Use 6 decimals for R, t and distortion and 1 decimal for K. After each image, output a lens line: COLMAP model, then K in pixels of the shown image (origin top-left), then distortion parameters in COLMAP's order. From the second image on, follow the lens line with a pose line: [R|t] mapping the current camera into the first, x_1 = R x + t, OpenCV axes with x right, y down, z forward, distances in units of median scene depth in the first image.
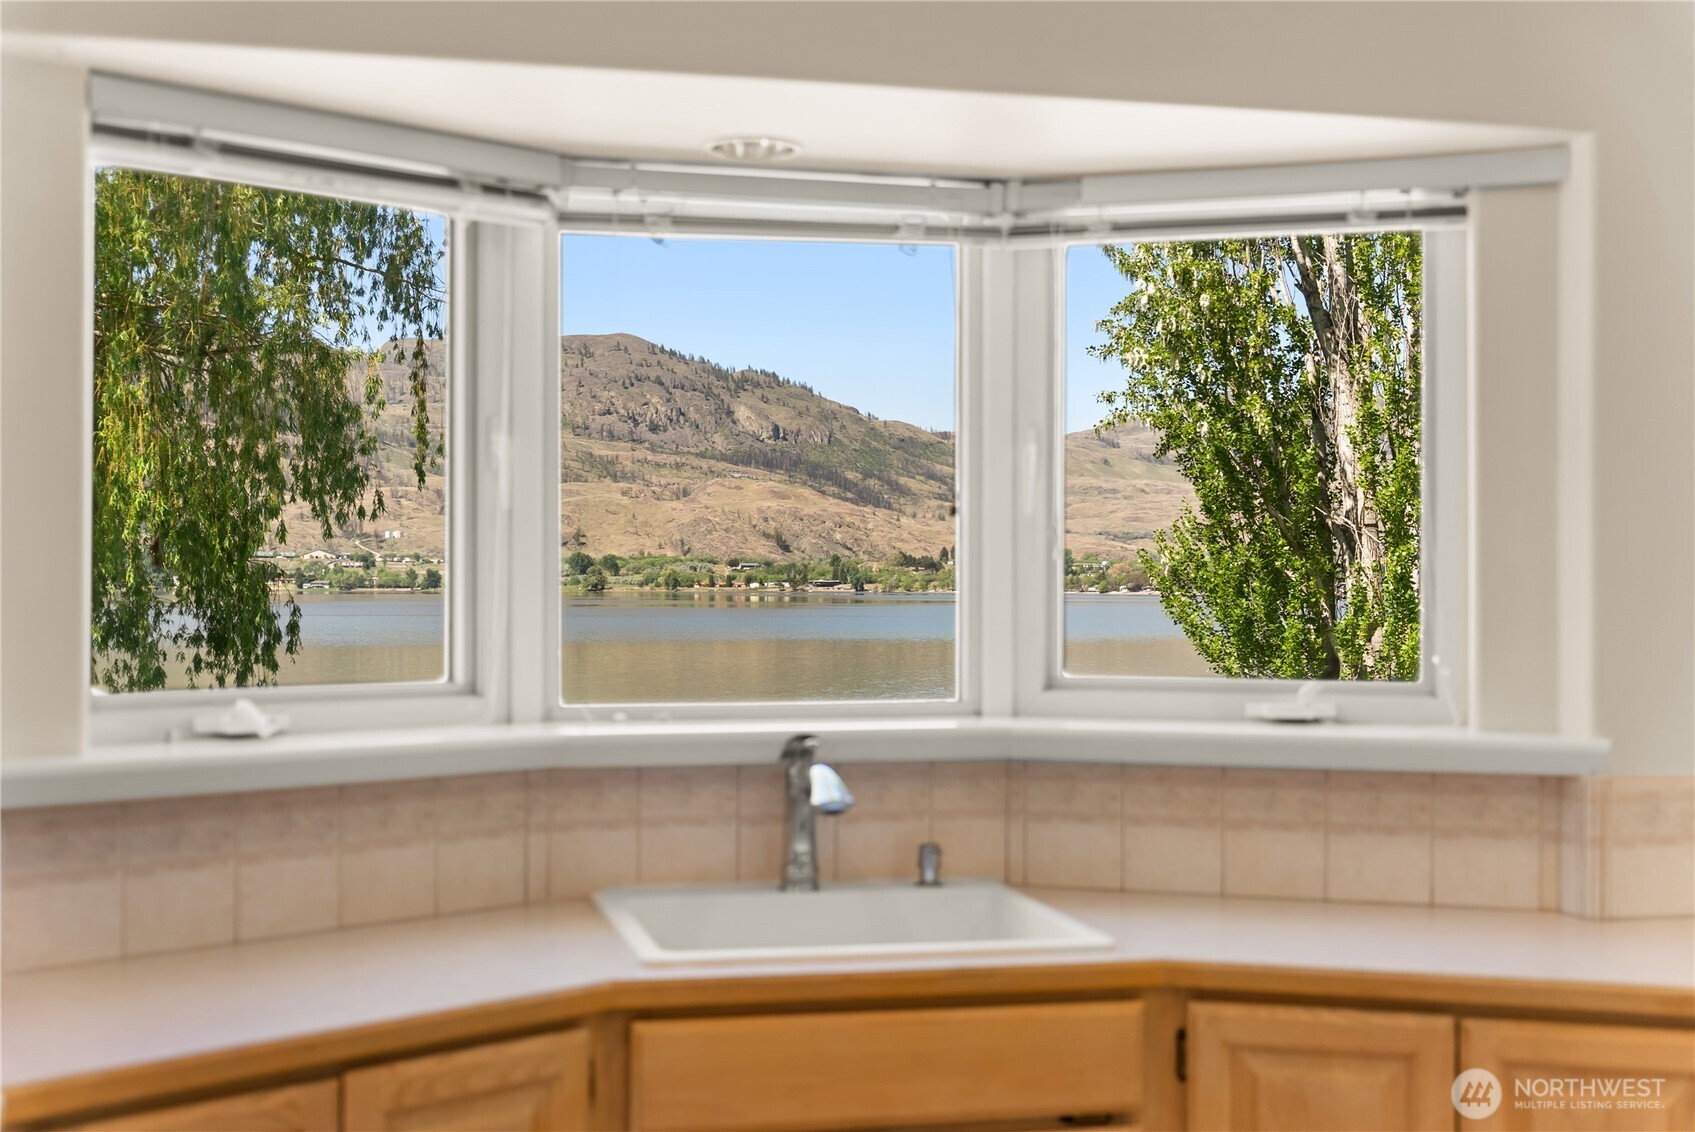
lens RADIAL K [[2002.7, 0, 840.3], [0, 2002.7, 573.5], [0, 0, 1]] dist [-0.006147, 0.000000]
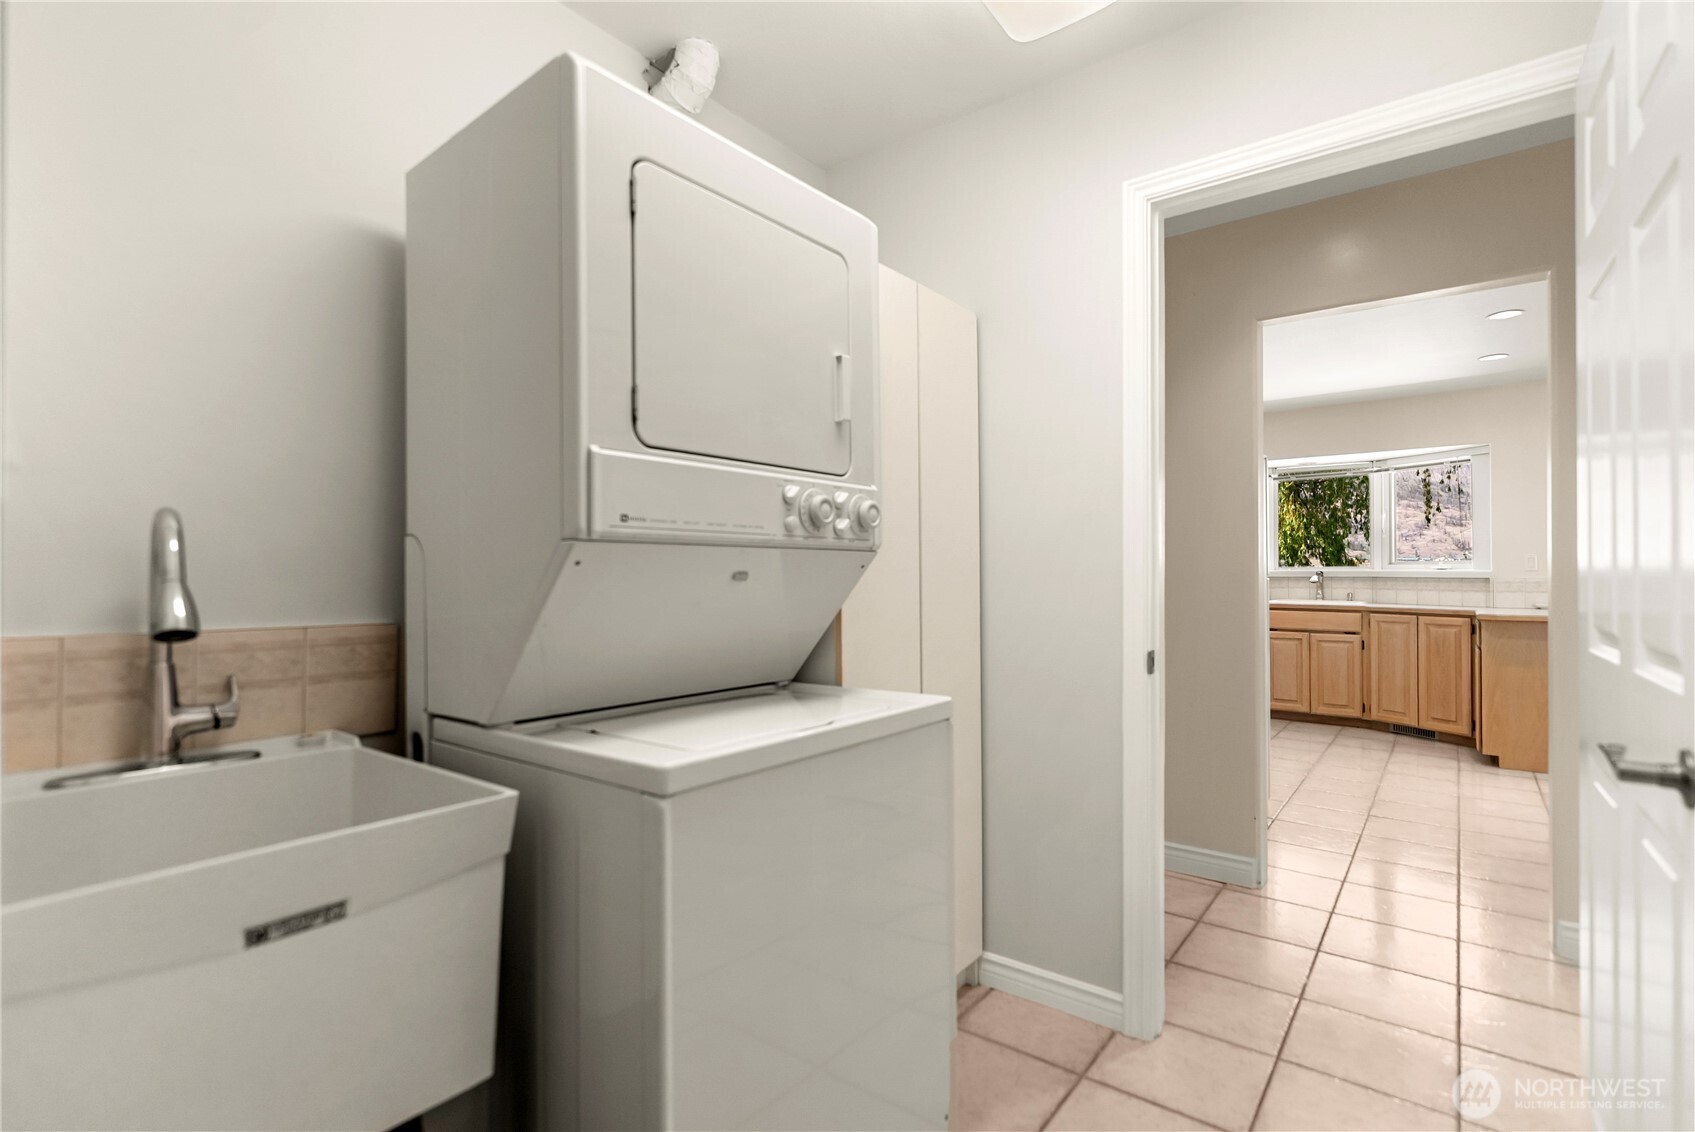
lens RADIAL K [[802.2, 0, 851.7], [0, 802.2, 568.5], [0, 0, 1]] dist [0.000943, -0.000981]
pose [[0.628753, -0.008042, -0.777563, 0.824248], [0.006822, 0.999965, -0.004827, 0.071590], [0.777575, -0.002269, 0.628786, -1.265800]]
